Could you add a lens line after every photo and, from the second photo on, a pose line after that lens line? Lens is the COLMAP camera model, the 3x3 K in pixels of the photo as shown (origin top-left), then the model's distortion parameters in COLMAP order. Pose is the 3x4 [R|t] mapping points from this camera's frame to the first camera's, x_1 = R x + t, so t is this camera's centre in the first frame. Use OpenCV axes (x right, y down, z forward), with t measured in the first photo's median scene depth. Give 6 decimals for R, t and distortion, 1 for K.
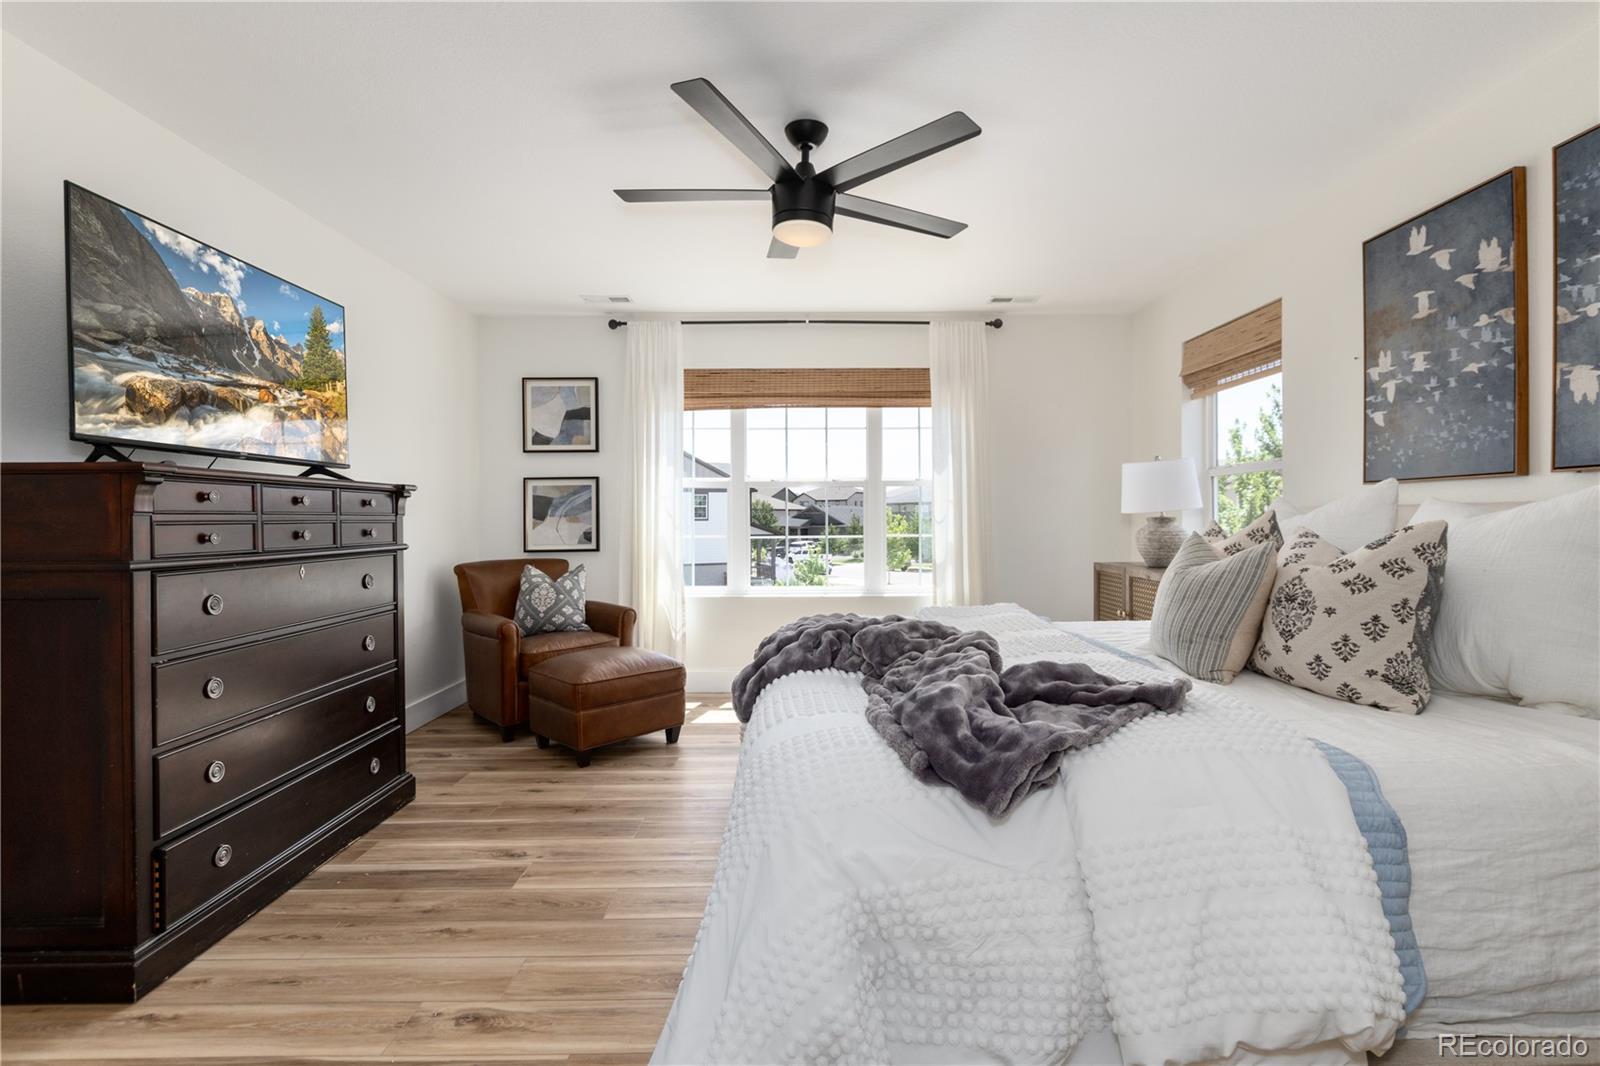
lens RADIAL K [[733.8, 0, 814.7], [0, 733.8, 518.9], [0, 0, 1]] dist [-0.004746, -0.001634]
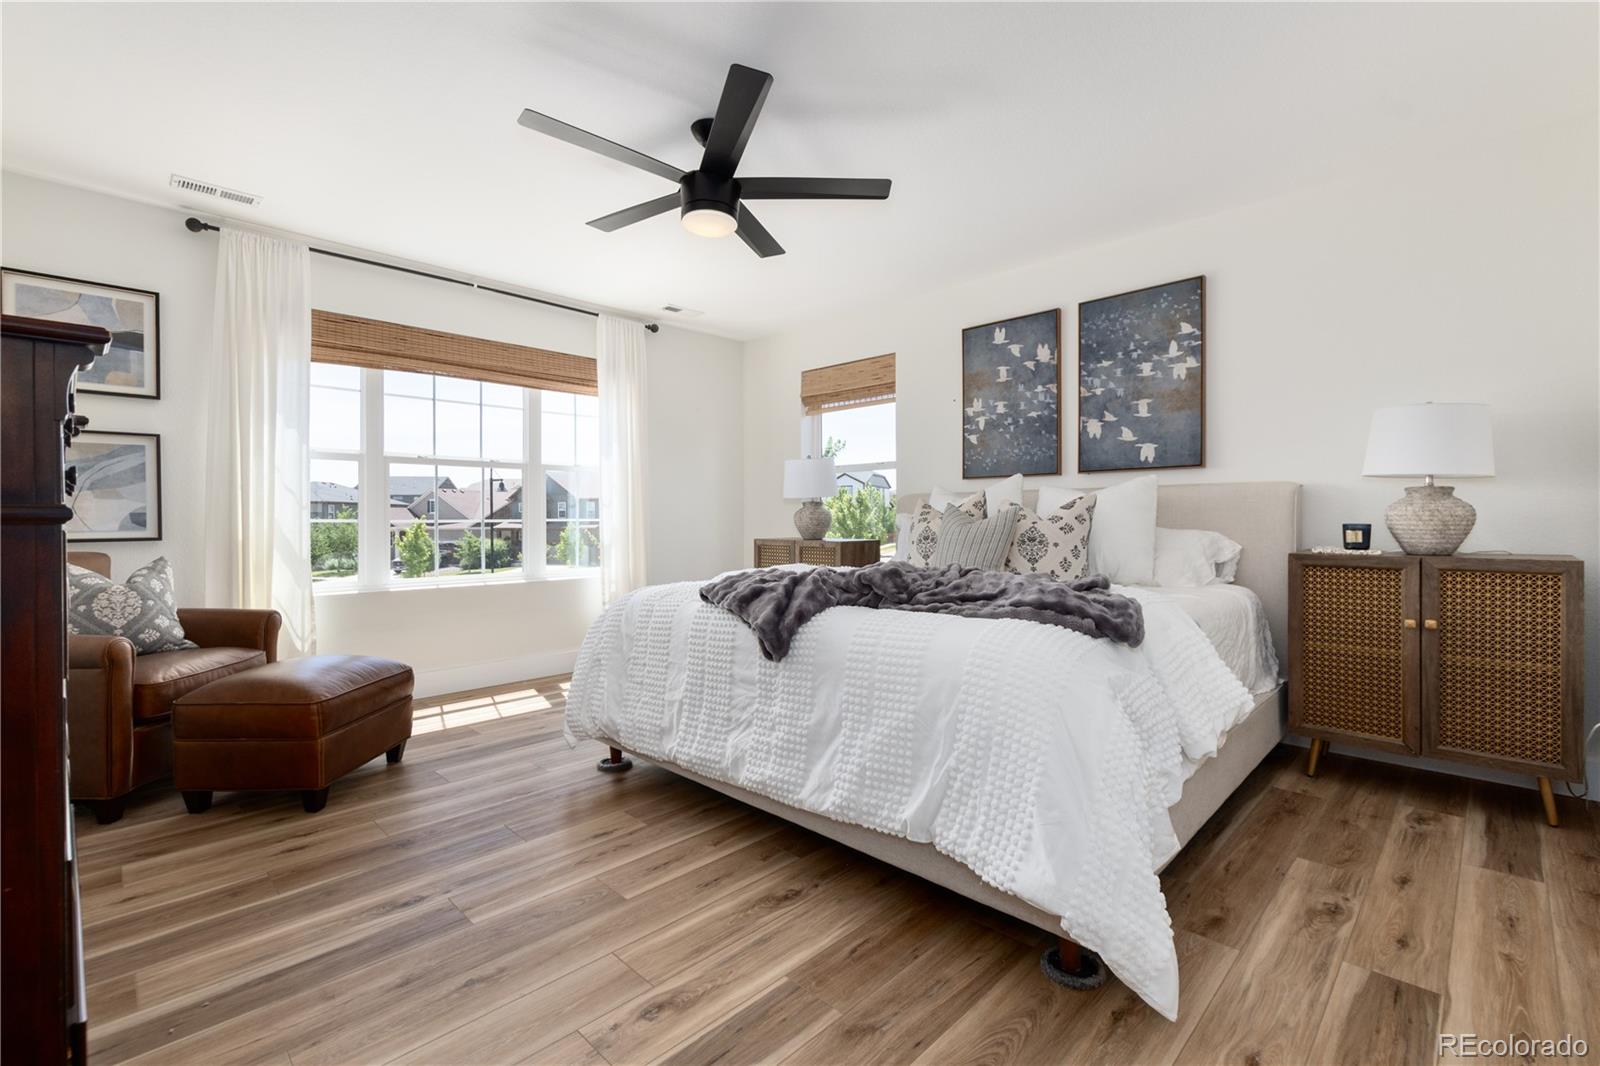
lens RADIAL K [[698.7, 0, 815.5], [0, 698.7, 517.7], [0, 0, 1]] dist [-0.001011, 0.000699]
pose [[0.707815, 0.004339, 0.706385, -0.567473], [-0.000024, 0.999981, -0.006118, 0.046444], [-0.706398, 0.004314, 0.707802, 0.144765]]
